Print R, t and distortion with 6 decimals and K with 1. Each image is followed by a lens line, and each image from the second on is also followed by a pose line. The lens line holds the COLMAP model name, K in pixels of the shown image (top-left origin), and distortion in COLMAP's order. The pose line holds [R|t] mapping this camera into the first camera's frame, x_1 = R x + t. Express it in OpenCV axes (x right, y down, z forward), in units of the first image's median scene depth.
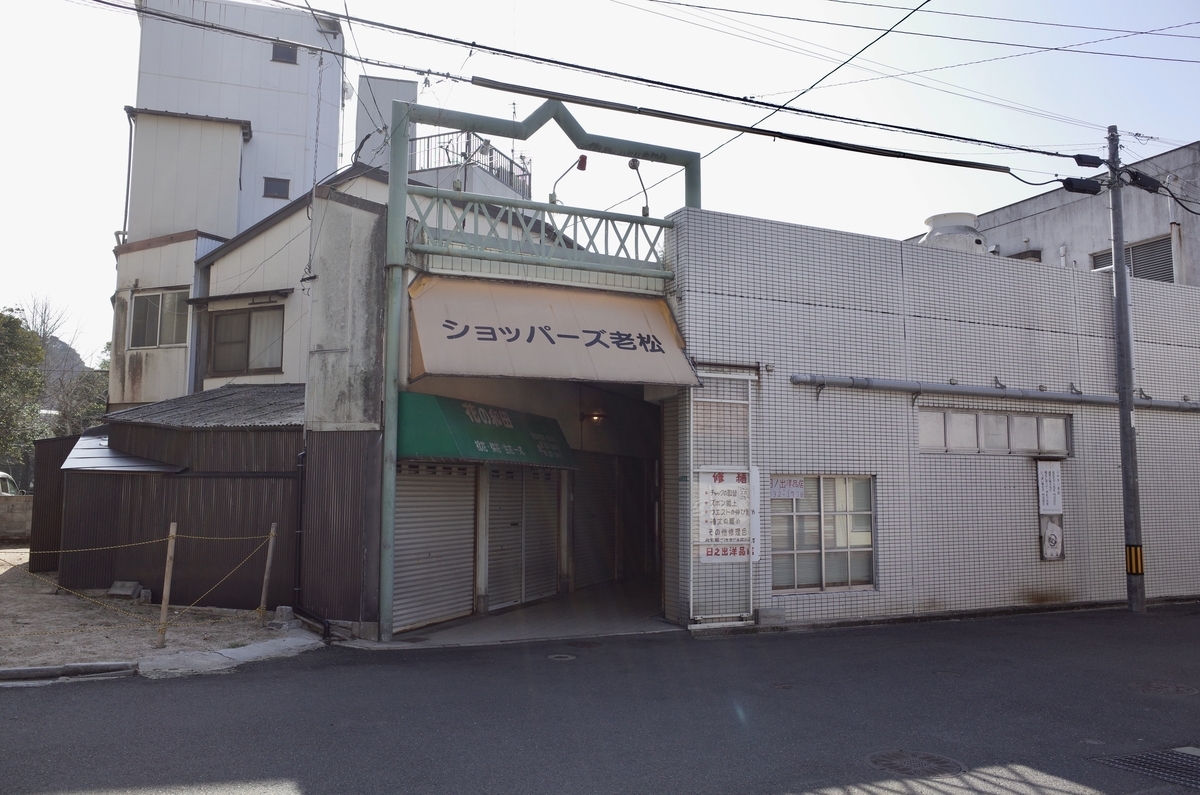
lens RADIAL K [[943.8, 0, 600.0], [0, 943.8, 397.5], [0, 0, 1]] dist [-0.057988, 0.089085]
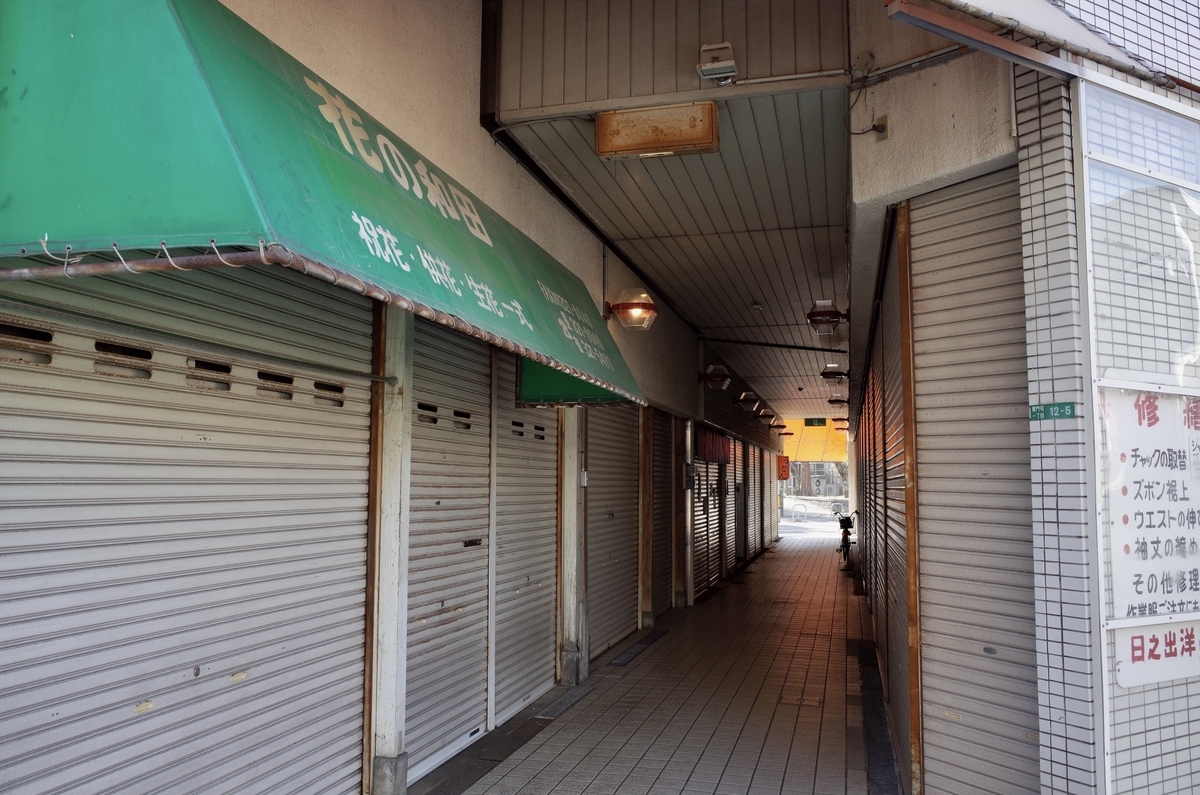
lens RADIAL K [[943.8, 0, 600.0], [0, 943.8, 397.5], [0, 0, 1]] dist [-0.057988, 0.089085]
pose [[0.996318, 0.009825, 0.085171, -0.083414], [-0.010801, 0.999881, 0.011014, 0.078469], [-0.085053, -0.011893, 0.996305, 0.694220]]
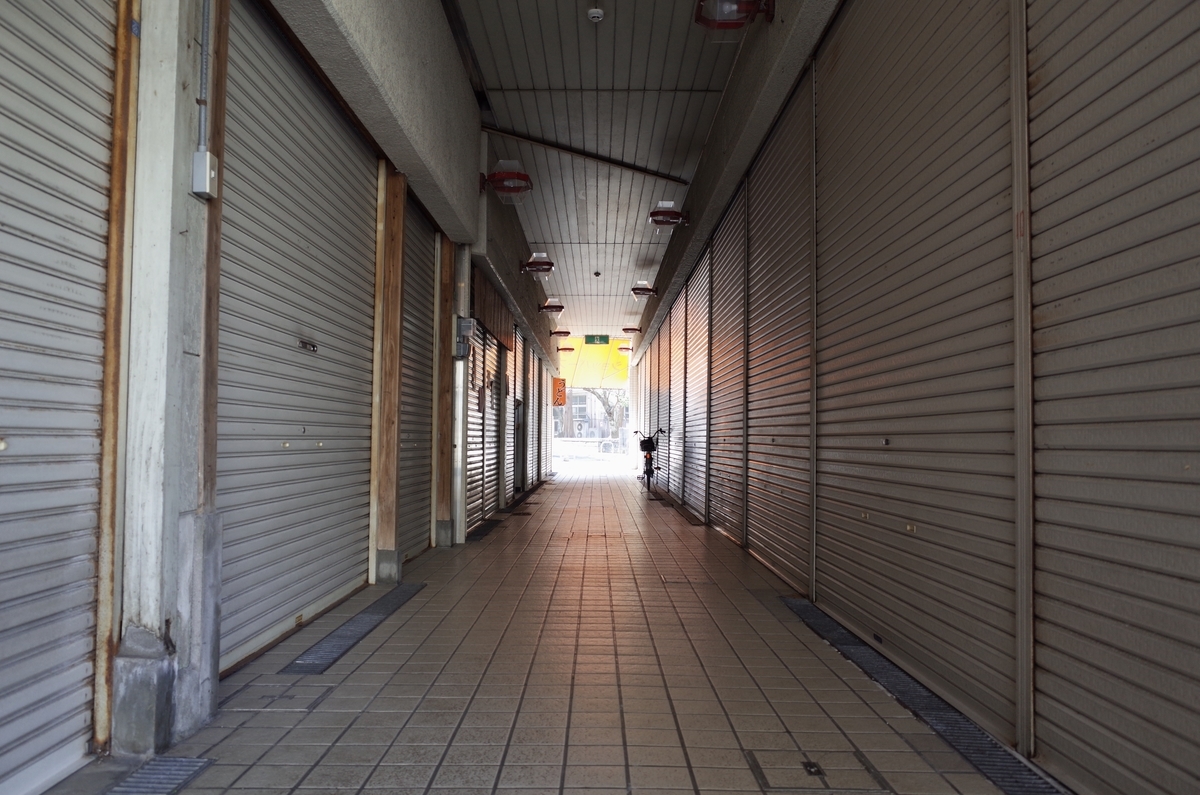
lens RADIAL K [[943.8, 0, 600.0], [0, 943.8, 397.5], [0, 0, 1]] dist [-0.057988, 0.089085]
pose [[0.940943, 0.019515, 0.338001, -0.025221], [-0.040007, 0.997752, 0.053768, 0.177359], [-0.336192, -0.064116, 0.939608, 1.074510]]
